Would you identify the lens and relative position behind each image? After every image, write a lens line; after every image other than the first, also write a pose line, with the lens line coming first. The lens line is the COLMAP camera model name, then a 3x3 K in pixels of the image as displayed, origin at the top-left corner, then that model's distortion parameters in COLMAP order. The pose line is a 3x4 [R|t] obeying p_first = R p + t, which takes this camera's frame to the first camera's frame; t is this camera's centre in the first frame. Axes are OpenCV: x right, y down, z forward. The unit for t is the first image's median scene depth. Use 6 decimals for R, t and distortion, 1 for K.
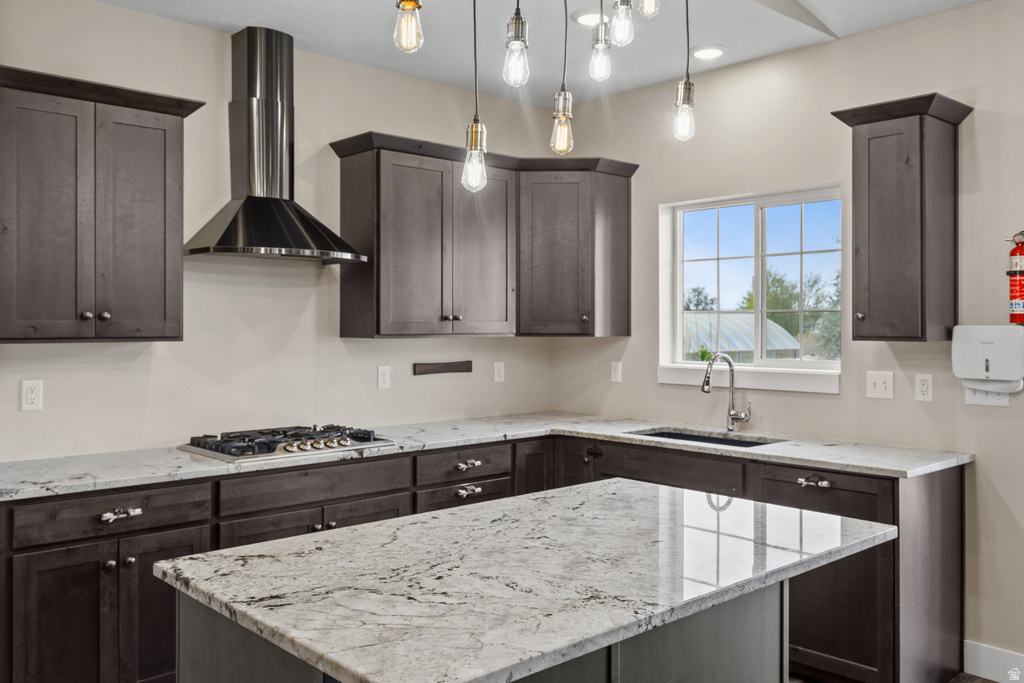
lens RADIAL K [[883.3, 0, 514.1], [0, 883.3, 336.8], [0, 0, 1]] dist [0.001903, 0.007106]
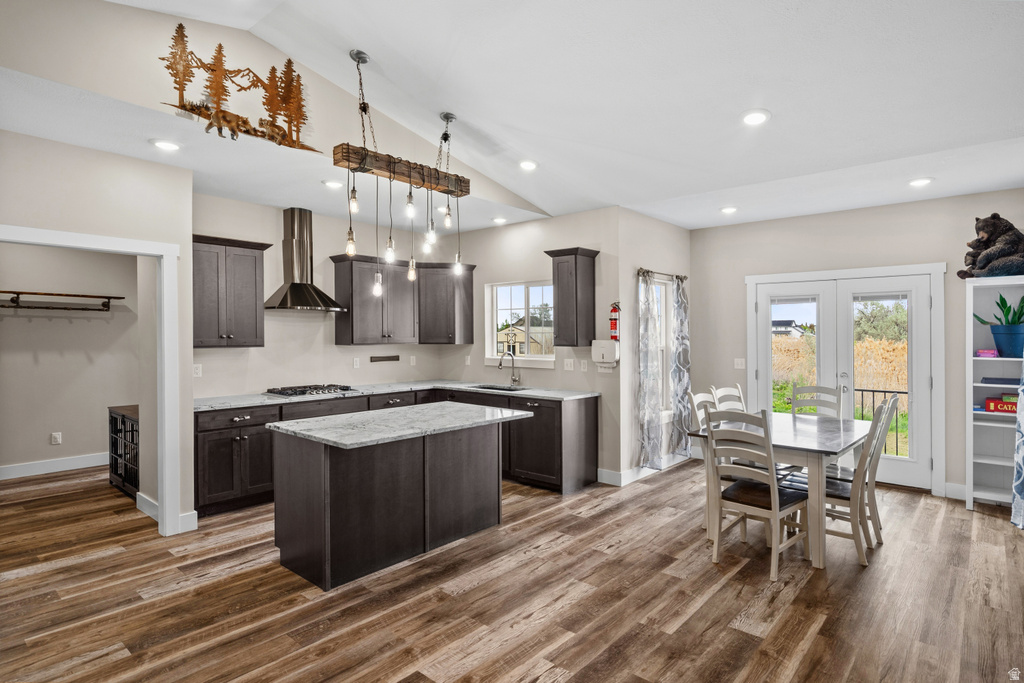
lens RADIAL K [[550.8, 0, 512.4], [0, 550.8, 355.4], [0, 0, 1]] dist [0.003433, 0.000362]
pose [[0.994698, -0.003496, 0.102780, 0.116009], [0.000896, 0.999679, 0.025333, -0.008861], [-0.102836, -0.025106, 0.994381, -0.473120]]
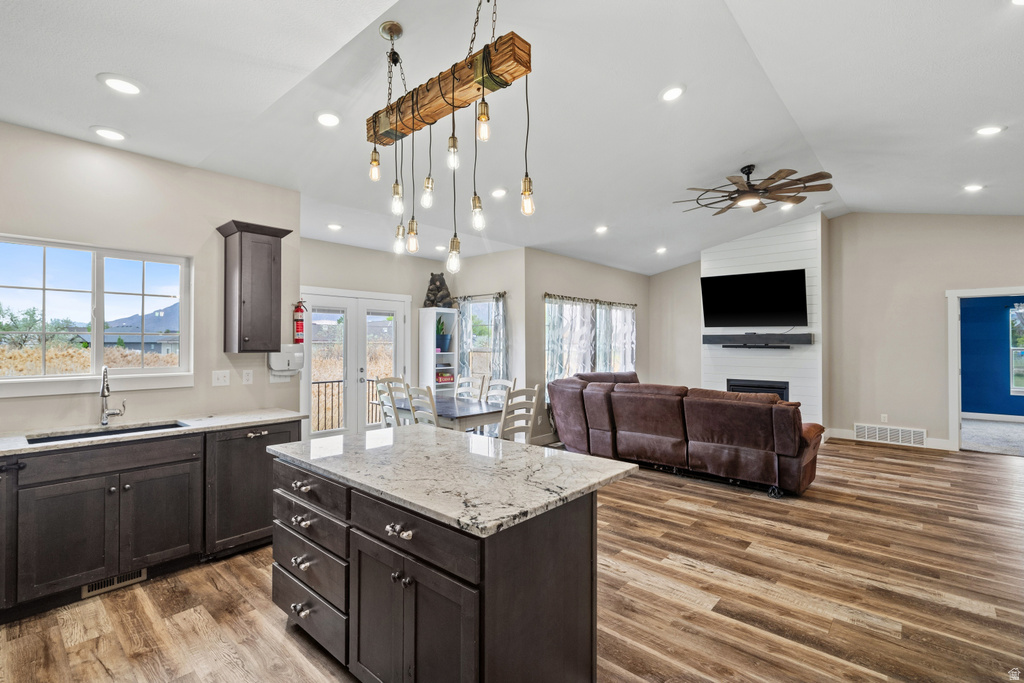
lens RADIAL K [[464.3, 0, 512.7], [0, 464.3, 339.8], [0, 0, 1]] dist [-0.004447, -0.000096]
pose [[-0.102226, 0.006293, 0.994741, -0.579118], [0.011554, 0.999920, -0.005138, -0.010353], [-0.994694, 0.010967, -0.102291, 0.541784]]
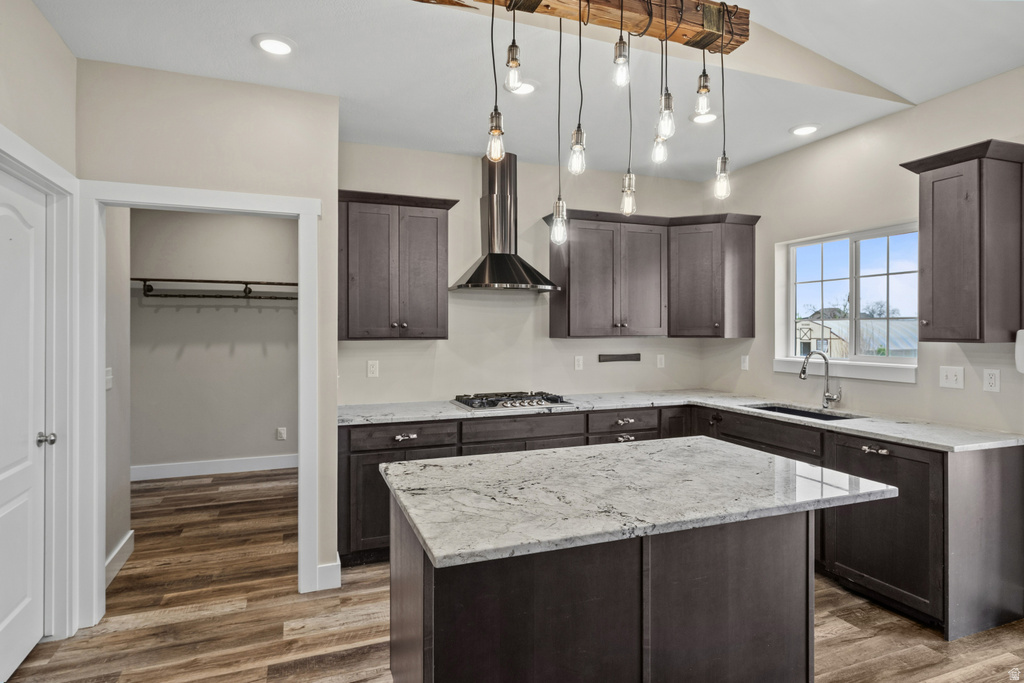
lens RADIAL K [[561.7, 0, 507.9], [0, 561.7, 340.0], [0, 0, 1]] dist [0.003551, 0.001712]
pose [[0.927381, 0.005010, -0.374084, 0.134738], [-0.003310, 0.999981, 0.005189, -0.000346], [0.374103, -0.003574, 0.927380, 0.024780]]
